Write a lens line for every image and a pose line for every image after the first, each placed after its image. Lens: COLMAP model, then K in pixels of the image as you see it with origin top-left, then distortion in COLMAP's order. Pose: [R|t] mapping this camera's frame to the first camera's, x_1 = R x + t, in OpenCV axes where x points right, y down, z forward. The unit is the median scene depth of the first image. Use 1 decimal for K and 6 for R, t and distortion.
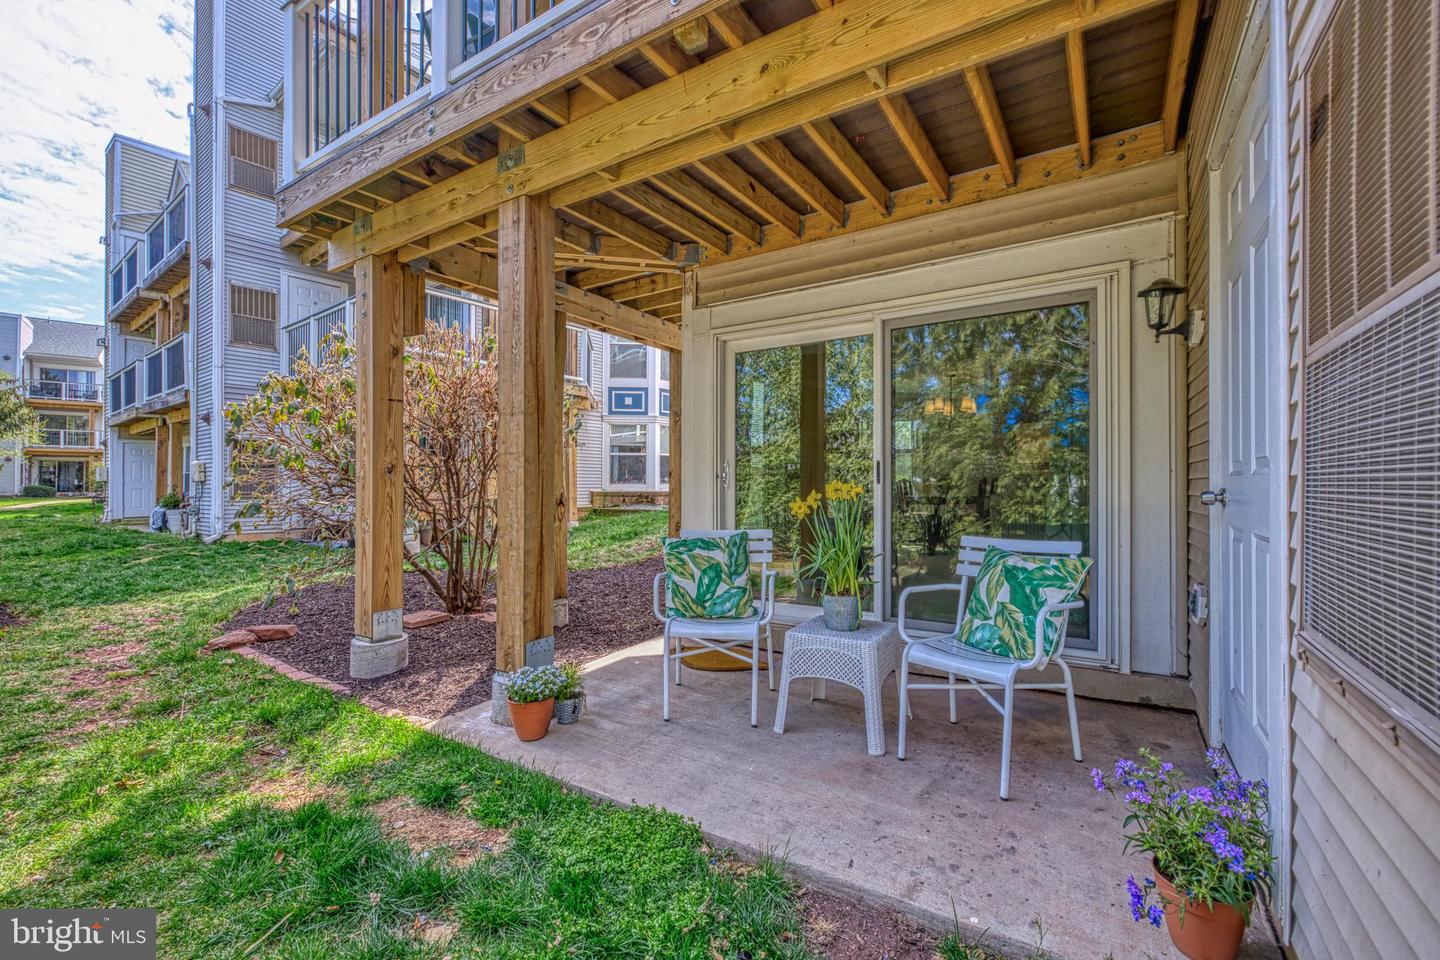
lens RADIAL K [[623.9, 0, 714.1], [0, 623.9, 480.9], [0, 0, 1]] dist [-0.000183, -0.000007]
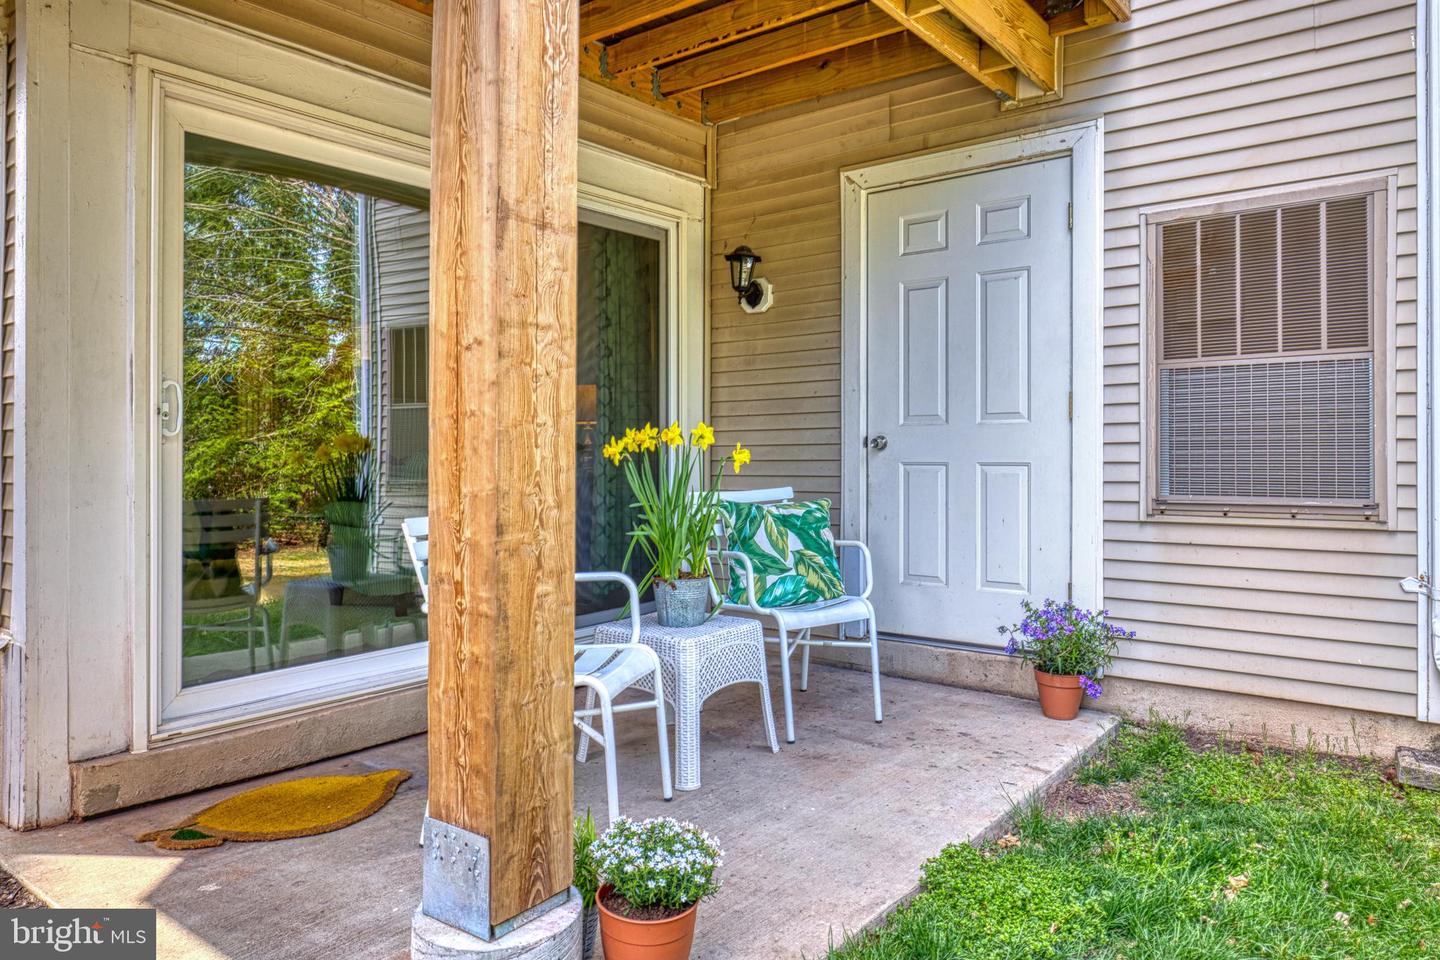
lens RADIAL K [[958.0, 0, 718.0], [0, 958.0, 467.5], [0, 0, 1]] dist [0.005423, 0.000567]
pose [[0.083906, -0.007125, 0.996448, -1.051729], [0.005781, 0.999961, 0.006664, 0.054095], [-0.996457, 0.005201, 0.083943, 1.002668]]
